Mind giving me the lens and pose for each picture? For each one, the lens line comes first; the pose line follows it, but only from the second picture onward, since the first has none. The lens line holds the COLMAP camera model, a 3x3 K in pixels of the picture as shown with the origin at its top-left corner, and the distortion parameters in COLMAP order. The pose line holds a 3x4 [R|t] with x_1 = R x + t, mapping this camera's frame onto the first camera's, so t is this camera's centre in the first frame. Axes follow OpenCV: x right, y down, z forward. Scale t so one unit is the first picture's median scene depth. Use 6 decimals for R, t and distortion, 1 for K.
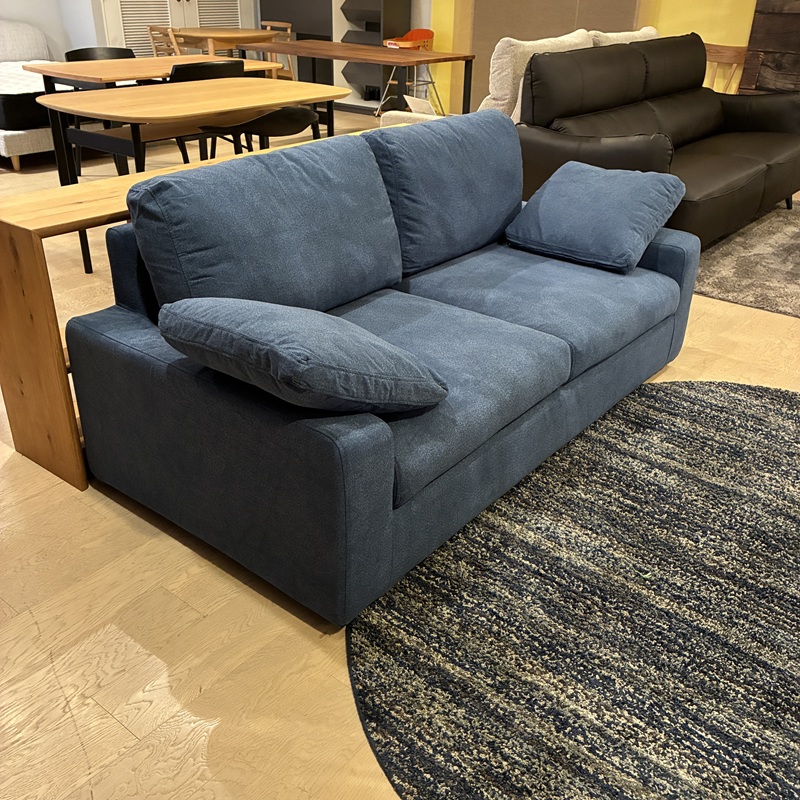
lens RADIAL K [[814.0, 0, 390.8], [0, 814.0, 401.0], [0, 0, 1]] dist [0.010449, 0.028262]
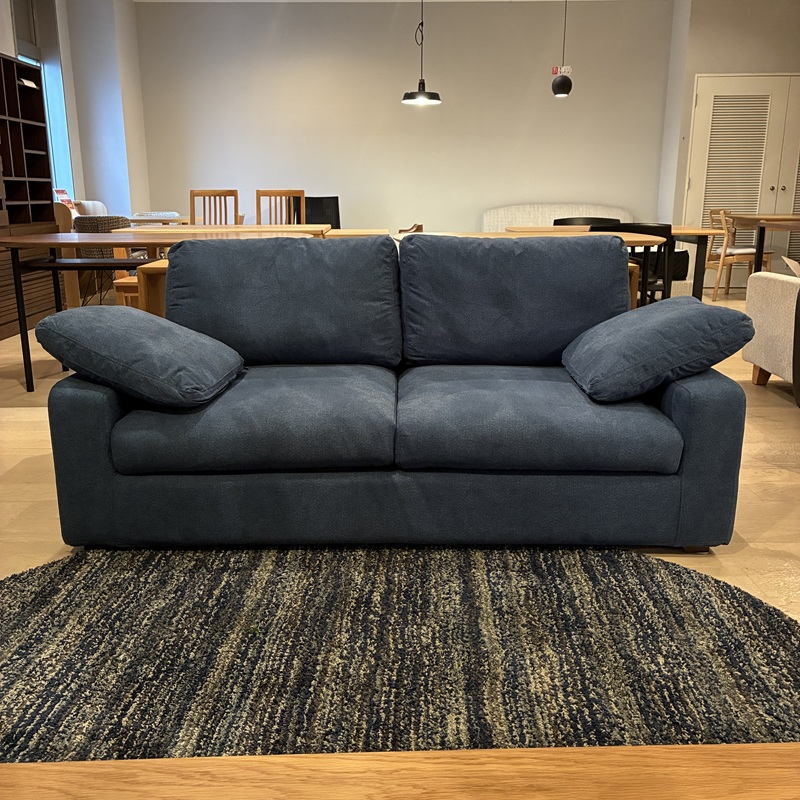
lens RADIAL K [[810.0, 0, 388.6], [0, 810.0, 400.0], [0, 0, 1]] dist [0.022027, -0.001620]
pose [[0.624122, 0.178319, -0.760707, 1.006805], [-0.351295, 0.933693, -0.069351, -0.027678], [0.697900, 0.310516, 0.645380, 0.365726]]
